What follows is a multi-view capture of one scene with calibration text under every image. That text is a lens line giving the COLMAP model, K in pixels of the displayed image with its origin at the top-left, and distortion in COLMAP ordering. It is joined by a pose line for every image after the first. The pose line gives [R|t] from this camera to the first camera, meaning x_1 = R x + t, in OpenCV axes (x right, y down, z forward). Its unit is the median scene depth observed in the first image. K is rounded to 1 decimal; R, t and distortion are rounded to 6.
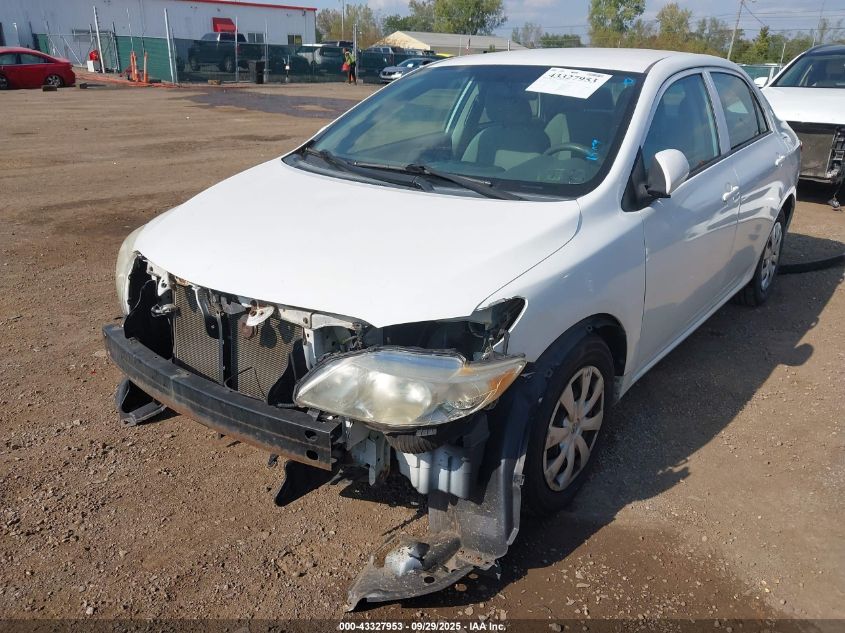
lens RADIAL K [[704.8, 0, 422.5], [0, 704.8, 316.5], [0, 0, 1]] dist [-0.073330, 0.016062]
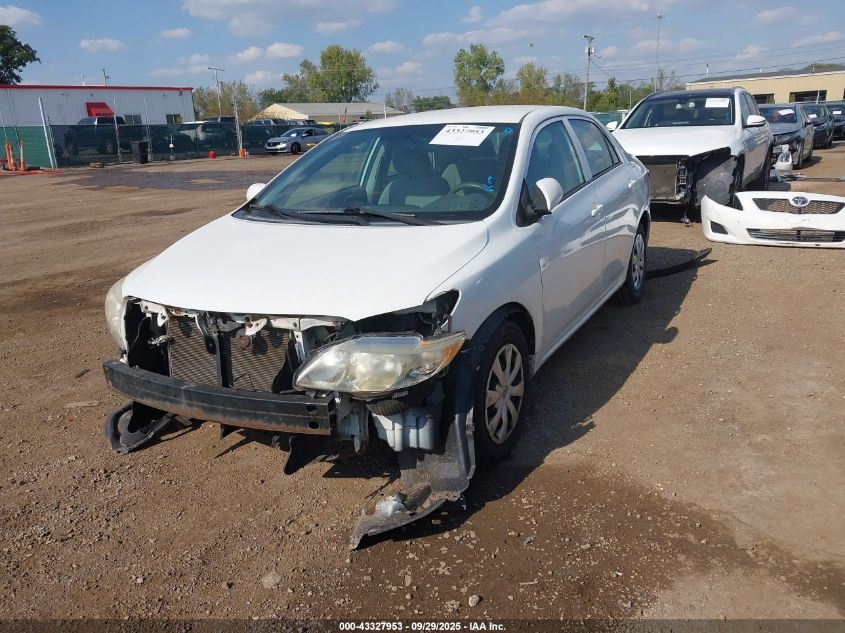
lens RADIAL K [[749.8, 0, 422.5], [0, 749.8, 316.5], [0, 0, 1]] dist [-0.088970, 0.004699]
pose [[0.981445, -0.102899, 0.161794, -0.111821], [0.118905, 0.988583, -0.092553, 0.103951], [-0.150423, 0.110074, 0.982475, -0.275611]]
